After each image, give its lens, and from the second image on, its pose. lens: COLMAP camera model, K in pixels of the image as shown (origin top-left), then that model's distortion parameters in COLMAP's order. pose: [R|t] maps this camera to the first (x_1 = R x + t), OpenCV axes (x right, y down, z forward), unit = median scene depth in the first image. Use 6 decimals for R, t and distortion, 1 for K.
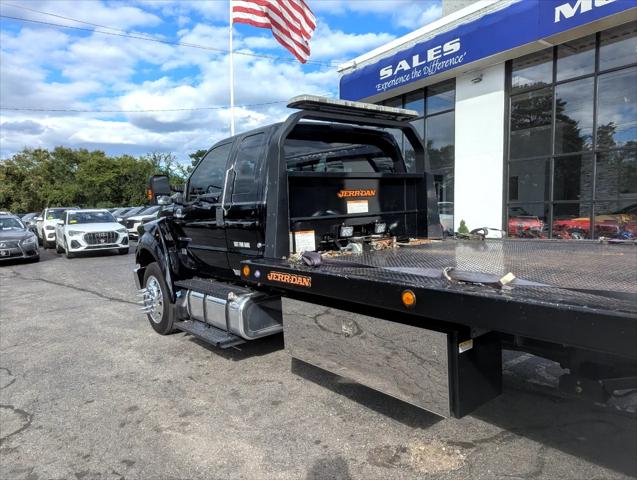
lens RADIAL K [[446.4, 0, 315.2], [0, 446.4, 242.1], [0, 0, 1]] dist [0.058370, -0.041257]
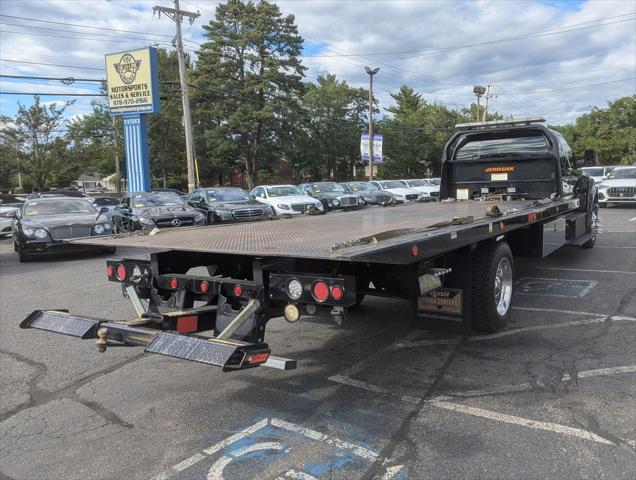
lens RADIAL K [[518.1, 0, 377.6], [0, 518.1, 247.1], [0, 0, 1]] dist [0.061779, -0.035132]
pose [[0.359548, 0.150974, -0.920832, 0.591377], [-0.060615, 0.988519, 0.138404, -0.019312], [0.931156, 0.006053, 0.364572, -0.065205]]
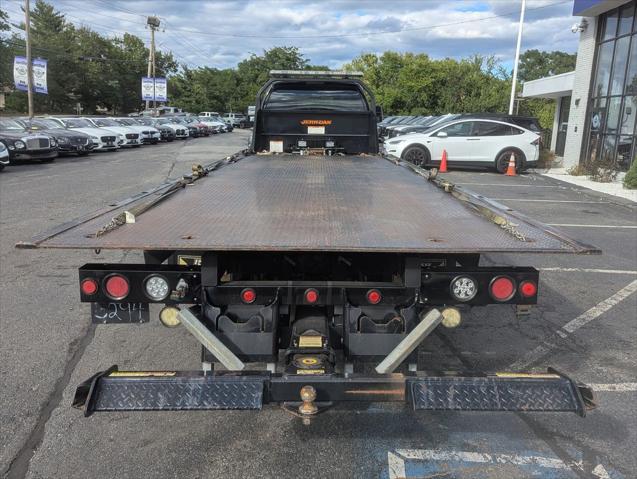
lens RADIAL K [[531.9, 0, 332.8], [0, 531.9, 207.9], [0, 0, 1]] dist [0.067494, -0.052471]
pose [[0.796476, 0.154688, -0.584549, 0.440583], [-0.099471, 0.987072, 0.125672, -0.015275], [0.596432, -0.041949, 0.801567, -0.196949]]
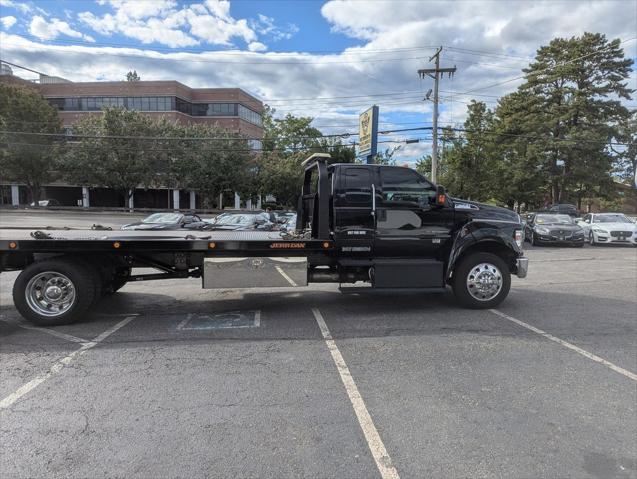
lens RADIAL K [[446.4, 0, 322.7], [0, 446.4, 241.6], [0, 0, 1]] dist [0.058370, -0.041257]
pose [[-0.481784, 0.102614, -0.870261, 0.522184], [-0.063619, 0.986403, 0.151529, -0.075691], [0.873978, 0.128369, -0.468705, 0.593031]]
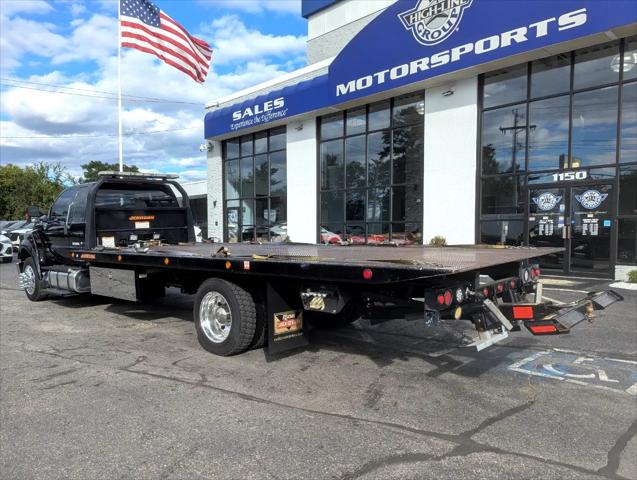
lens RADIAL K [[483.5, 0, 288.6], [0, 483.5, 261.9], [0, 0, 1]] dist [0.062348, -0.037380]
pose [[0.992710, 0.004034, 0.120458, 0.147478], [-0.004231, 0.999990, 0.001377, 0.022935], [-0.120452, -0.001876, 0.992717, -0.360183]]
